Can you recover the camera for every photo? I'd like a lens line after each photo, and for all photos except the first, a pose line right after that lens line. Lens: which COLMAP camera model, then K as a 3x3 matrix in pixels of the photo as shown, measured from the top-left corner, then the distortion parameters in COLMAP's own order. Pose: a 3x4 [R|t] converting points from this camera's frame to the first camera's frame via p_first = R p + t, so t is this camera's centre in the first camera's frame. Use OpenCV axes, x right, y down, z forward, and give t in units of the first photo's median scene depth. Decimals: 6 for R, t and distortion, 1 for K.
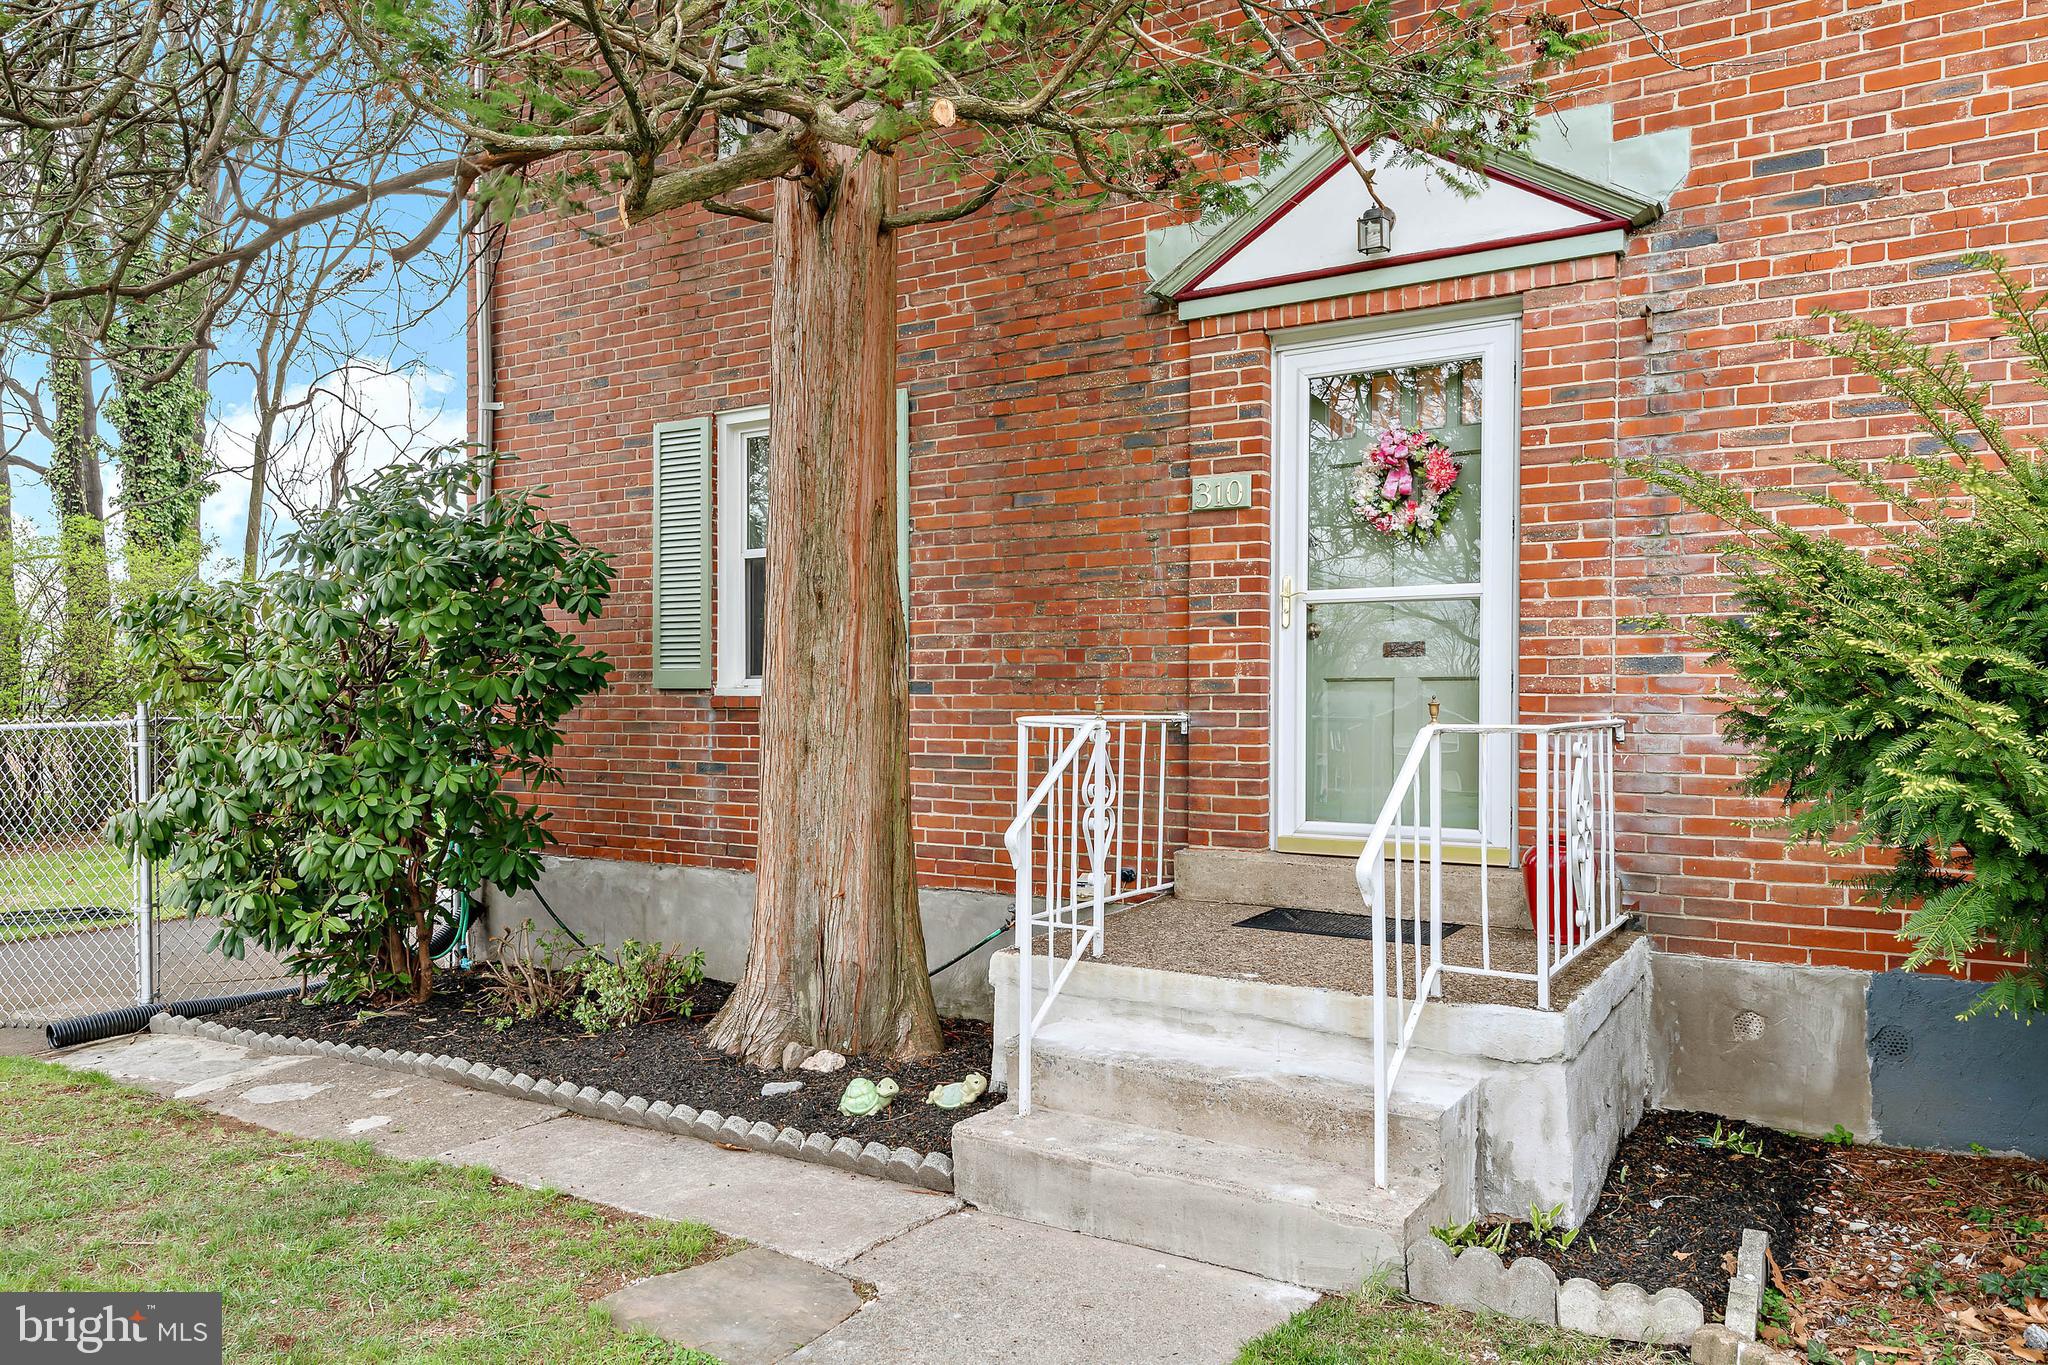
lens RADIAL K [[1422.0, 0, 1021.4], [0, 1422.0, 693.3], [0, 0, 1]] dist [0.000744, -0.000947]
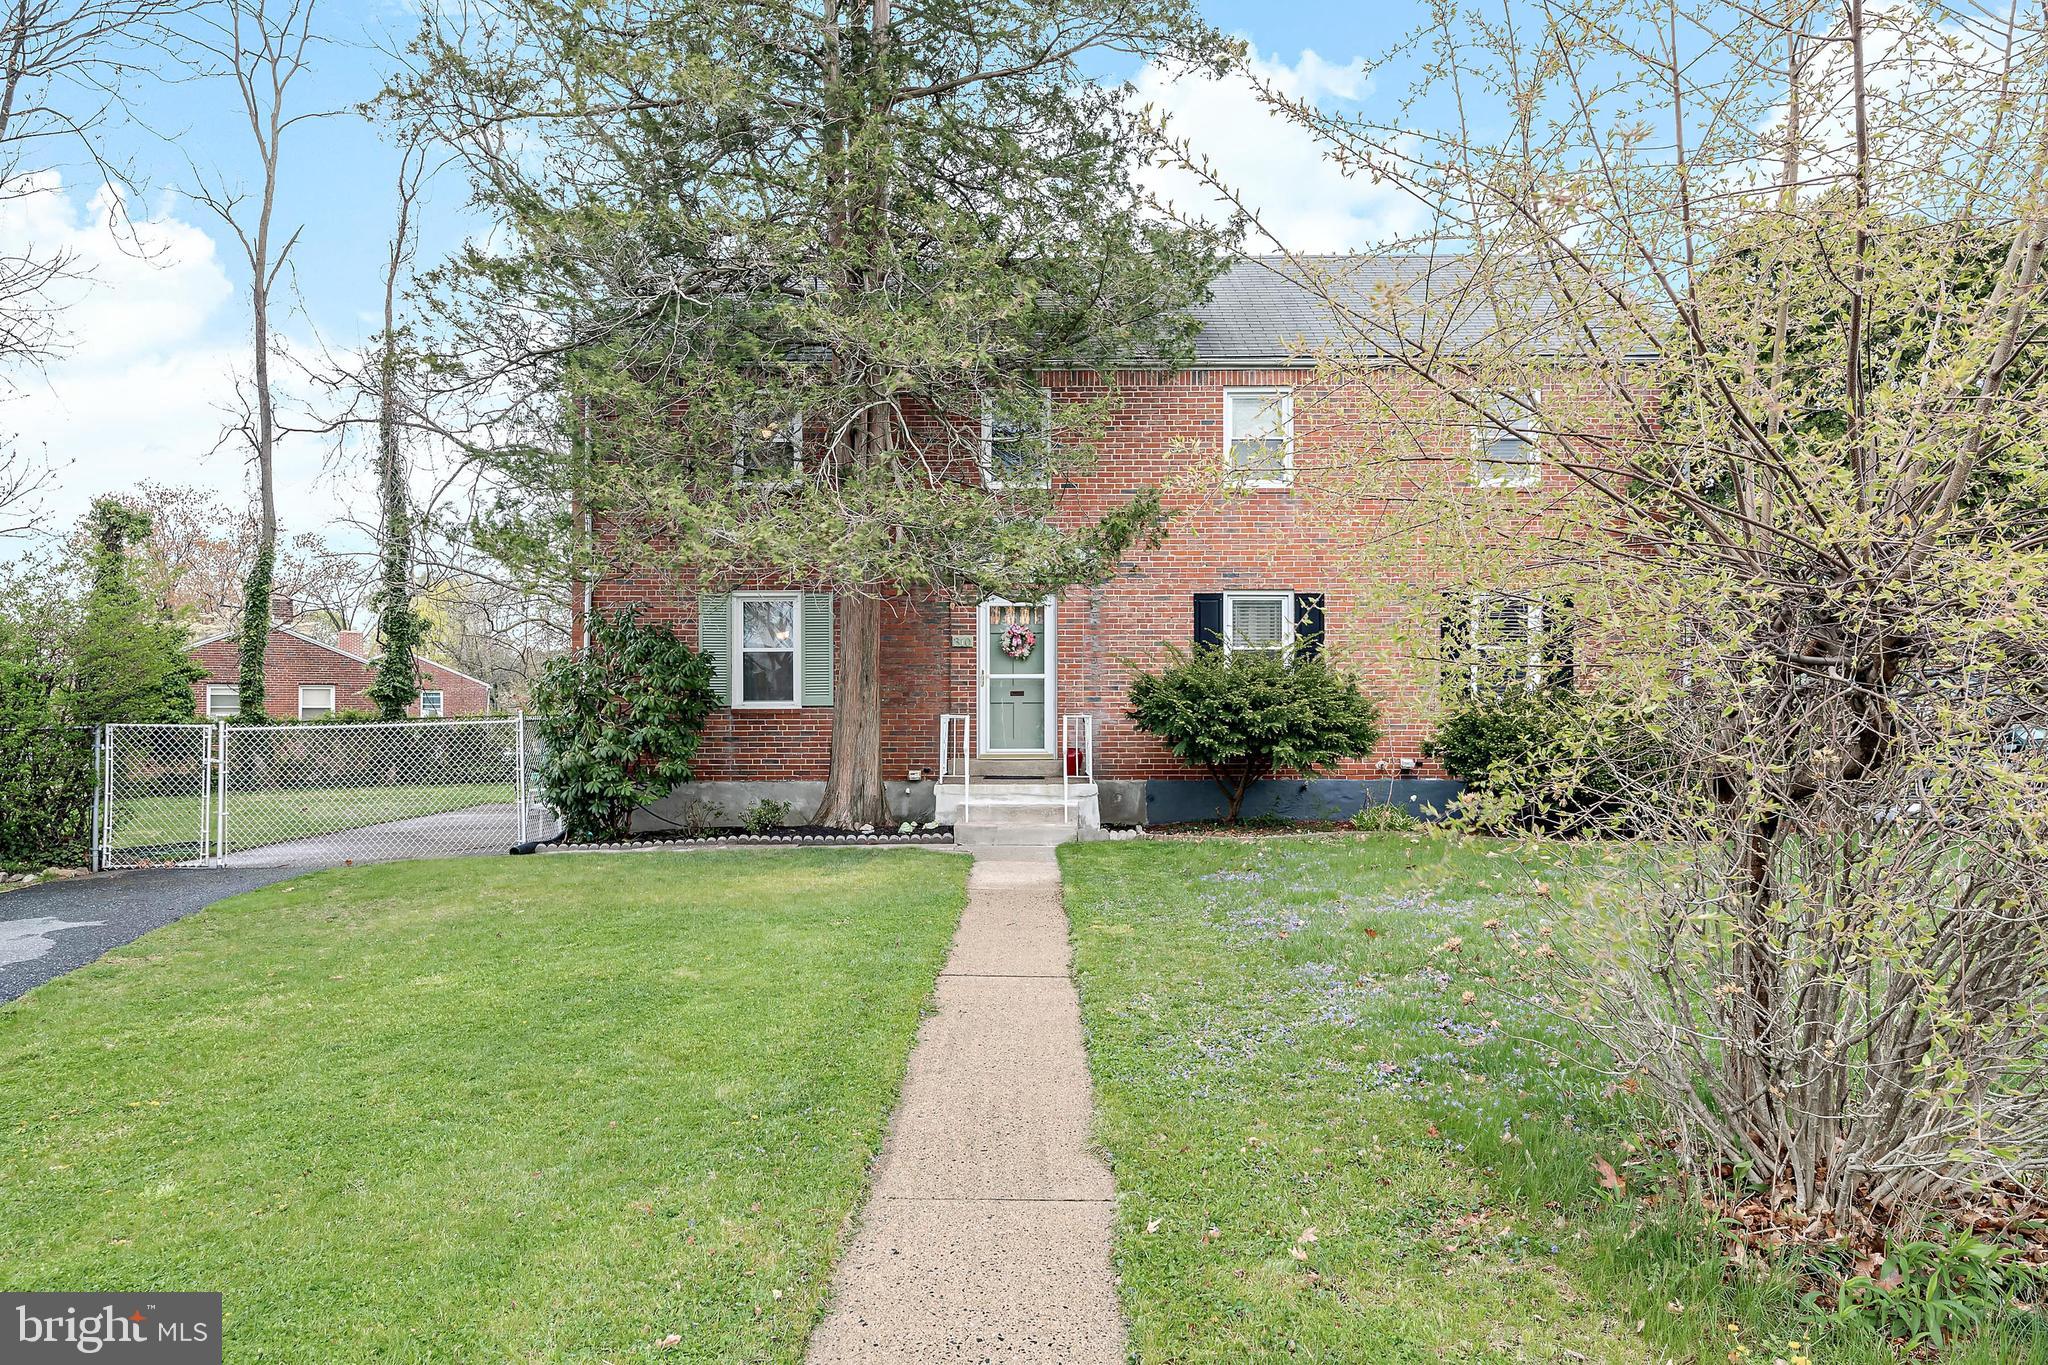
lens RADIAL K [[1376.0, 0, 1027.5], [0, 1376.0, 685.6], [0, 0, 1]] dist [0.003293, -0.000428]
pose [[0.845242, 0.005685, 0.534353, -1.361323], [0.001343, 0.999918, -0.012762, -0.009735], [-0.534381, 0.011504, 0.845165, -1.614953]]
